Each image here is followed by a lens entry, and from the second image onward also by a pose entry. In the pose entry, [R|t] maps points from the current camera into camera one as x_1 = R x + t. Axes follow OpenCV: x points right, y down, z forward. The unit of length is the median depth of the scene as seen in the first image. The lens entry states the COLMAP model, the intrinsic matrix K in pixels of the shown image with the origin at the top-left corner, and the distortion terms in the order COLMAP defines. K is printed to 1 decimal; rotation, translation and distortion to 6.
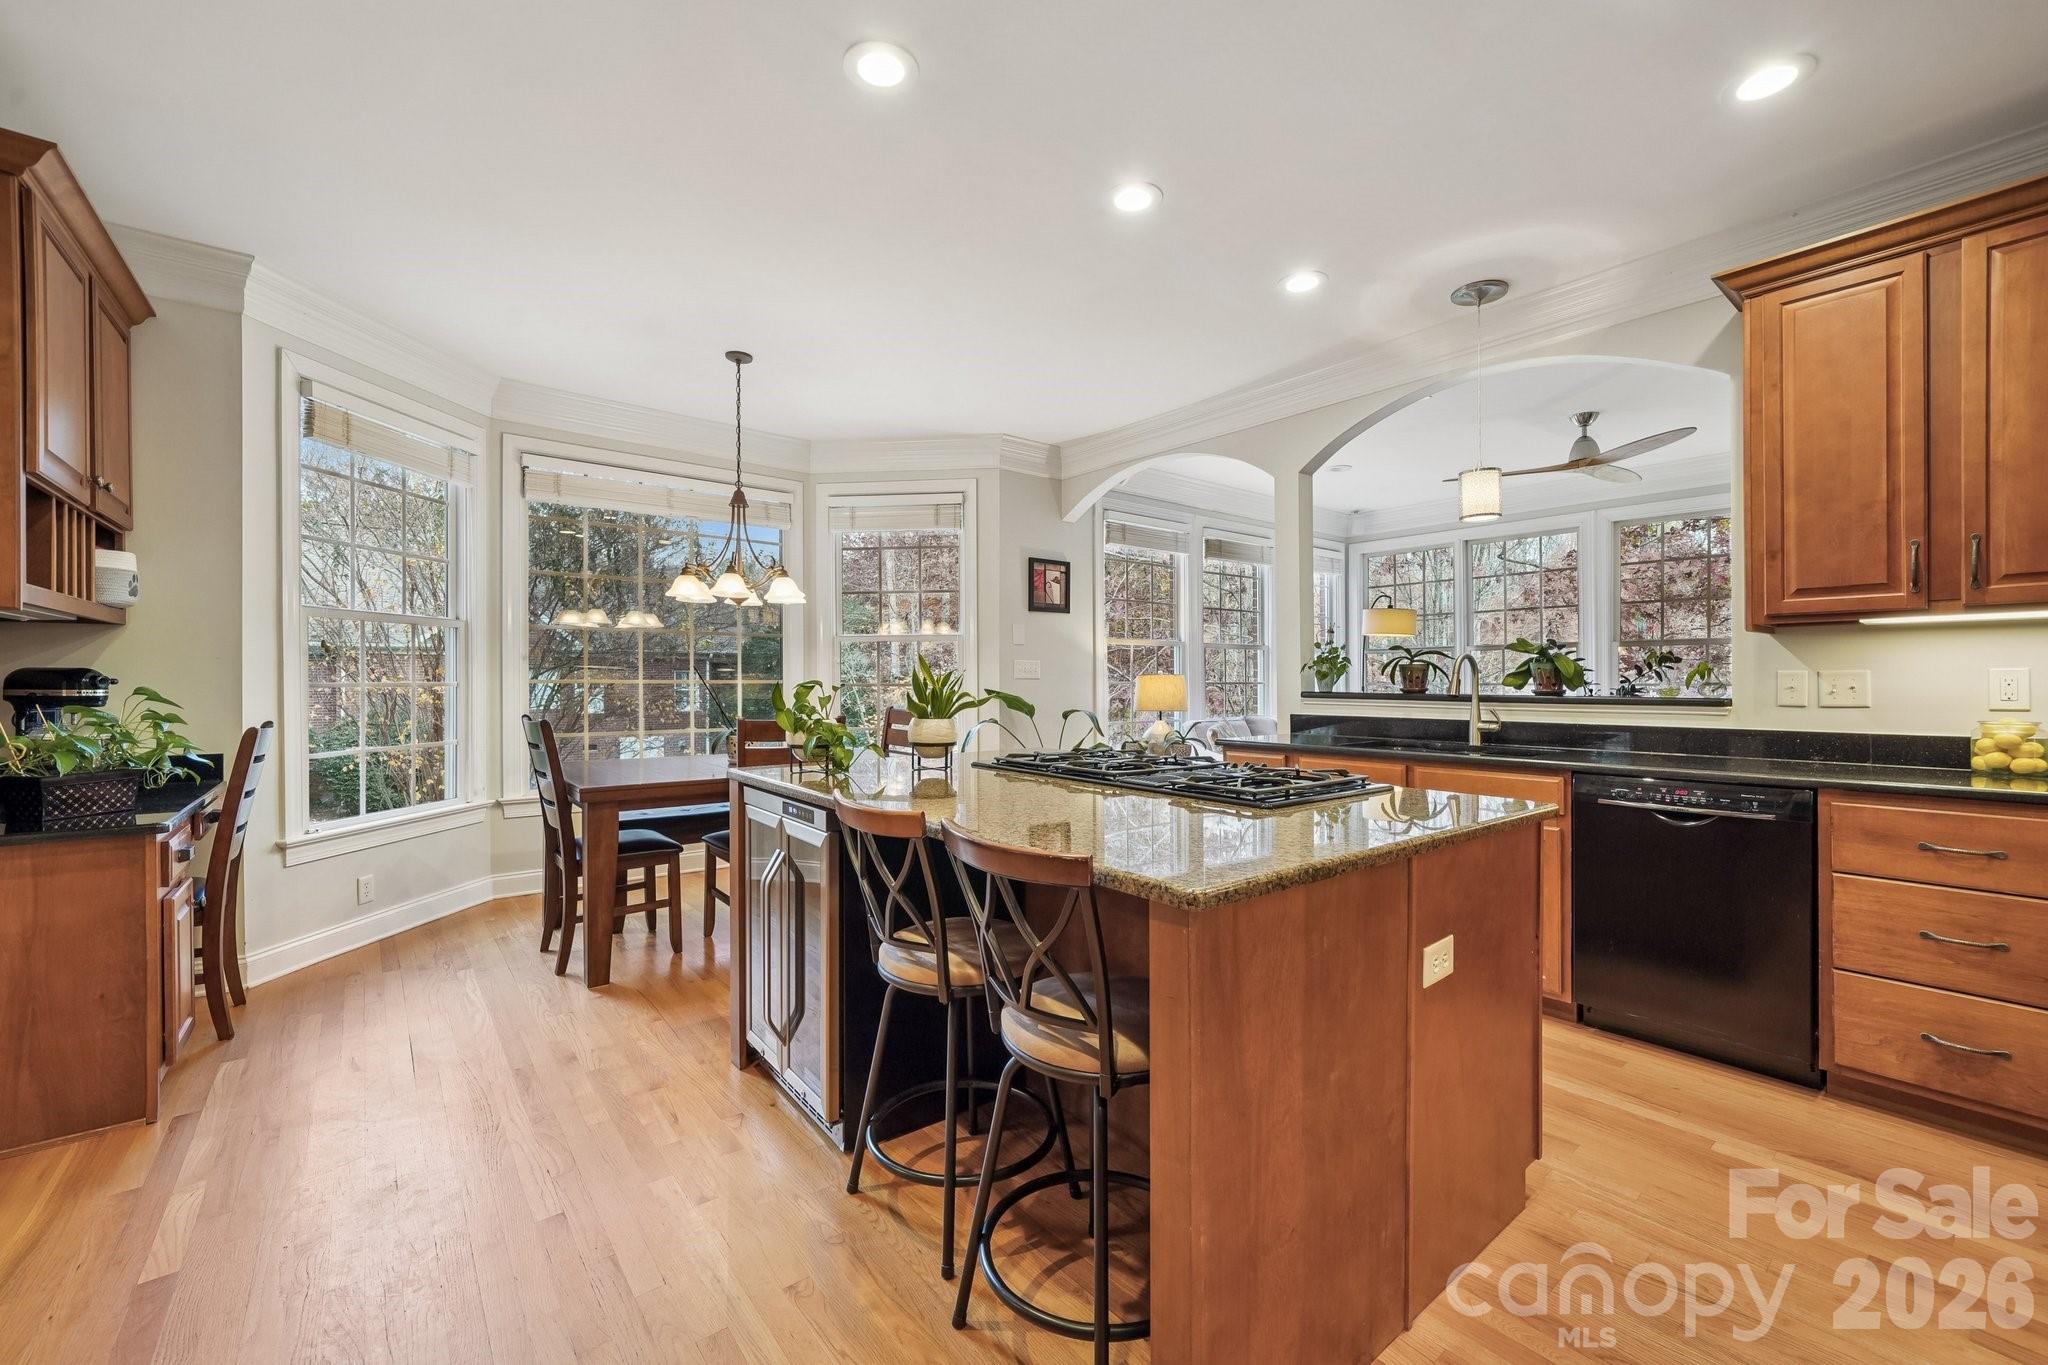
lens RADIAL K [[827.7, 0, 1020.6], [0, 827.7, 675.4], [0, 0, 1]] dist [-0.001730, 0.000546]
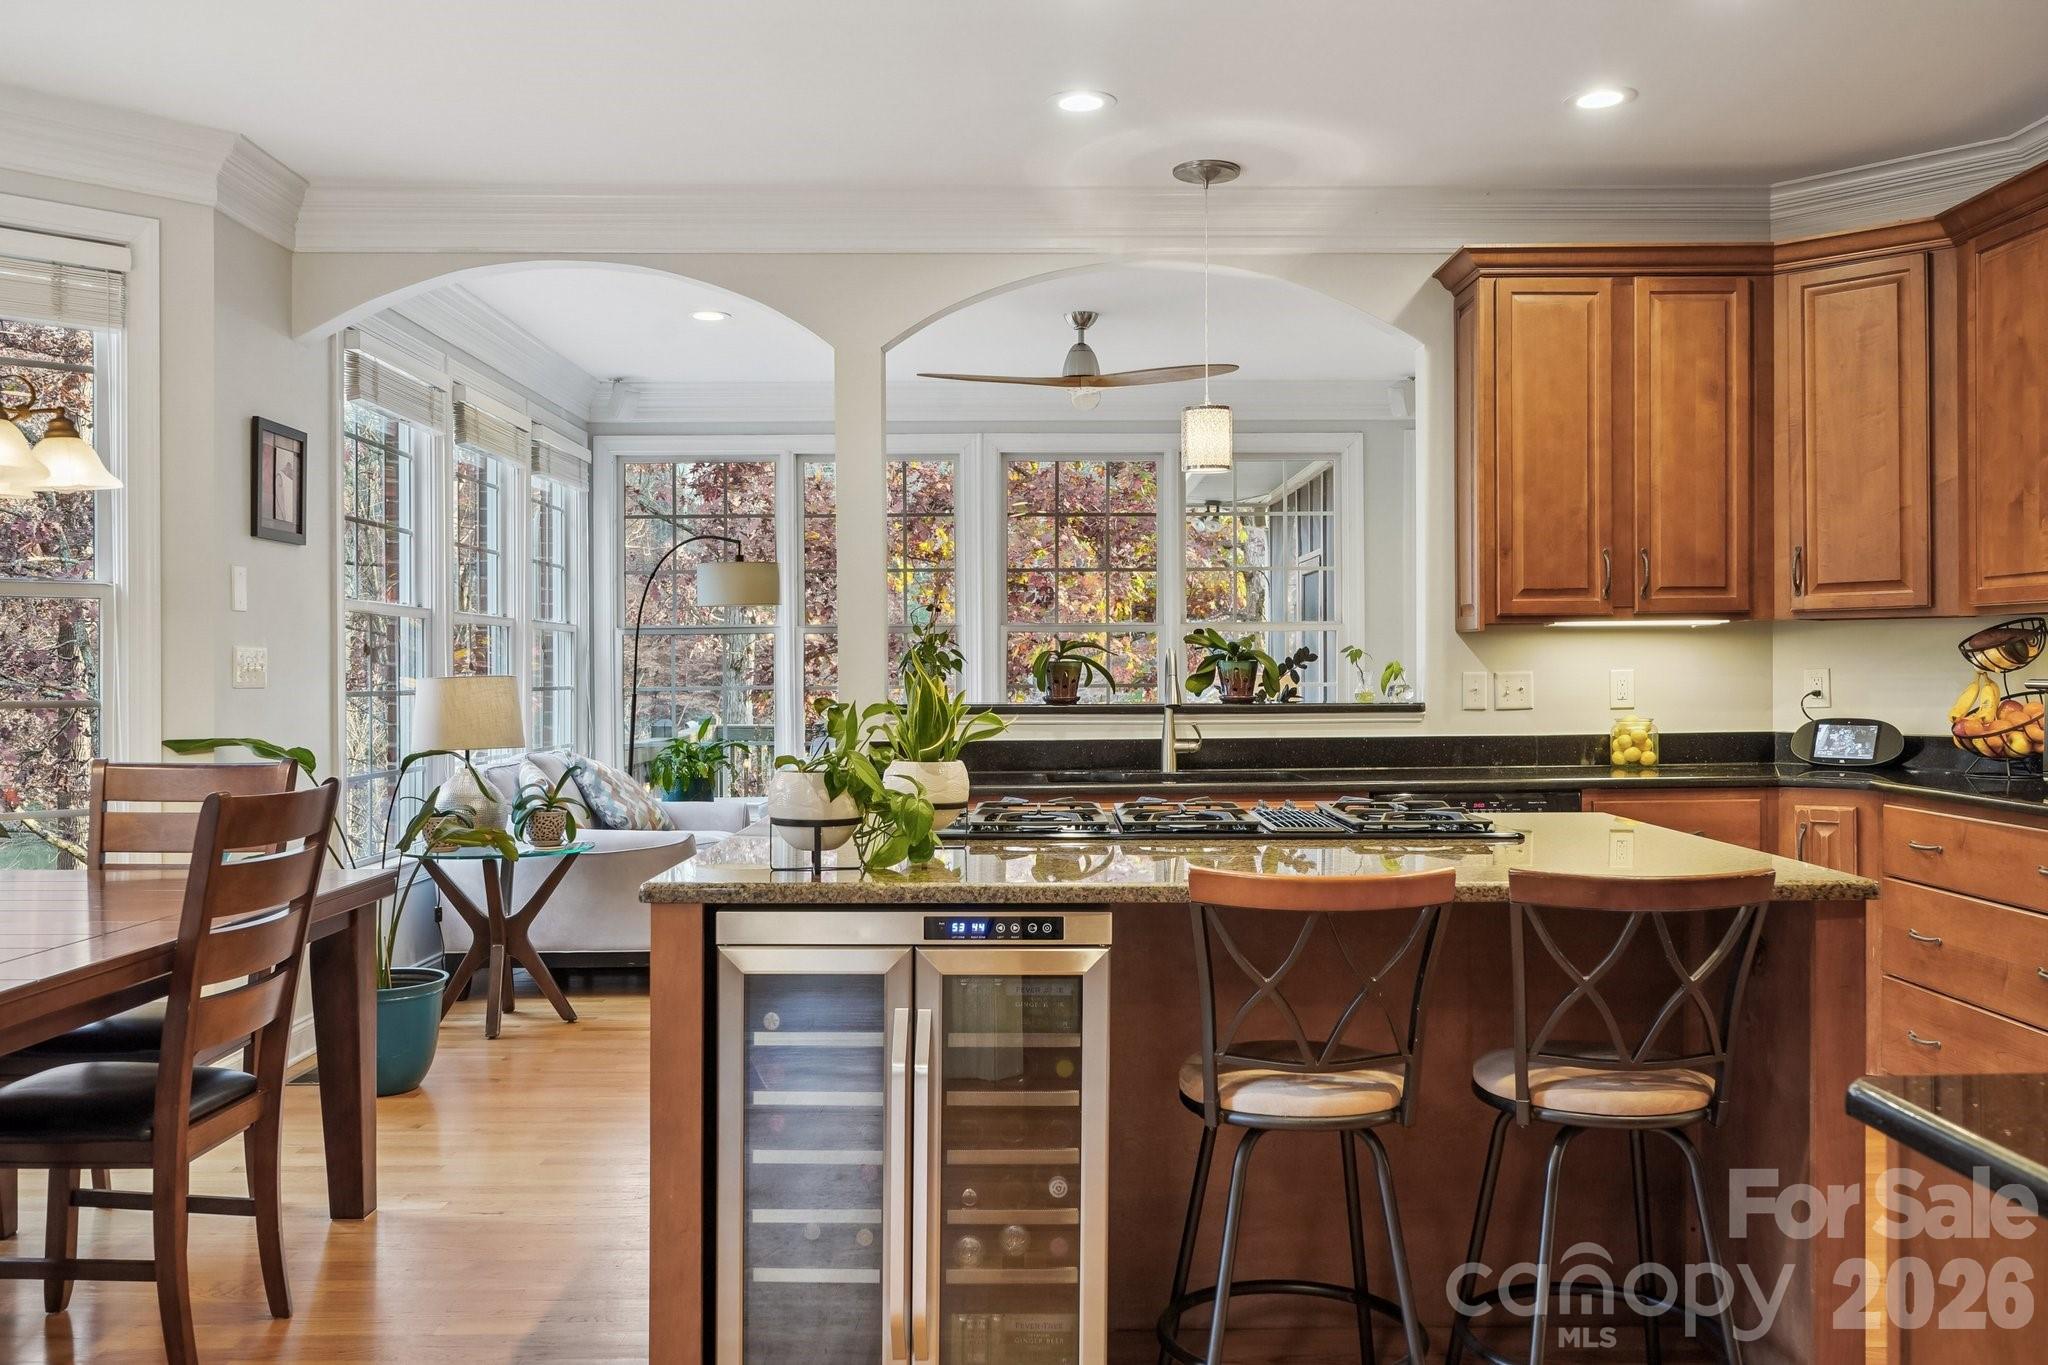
lens RADIAL K [[1743.4, 0, 1025.0], [0, 1743.4, 676.8], [0, 0, 1]] dist [-0.010762, -0.002320]
pose [[0.608734, -0.006340, 0.793349, -0.763549], [0.002756, 0.999979, 0.005876, -0.010346], [-0.793370, -0.001390, 0.608739, 0.156013]]
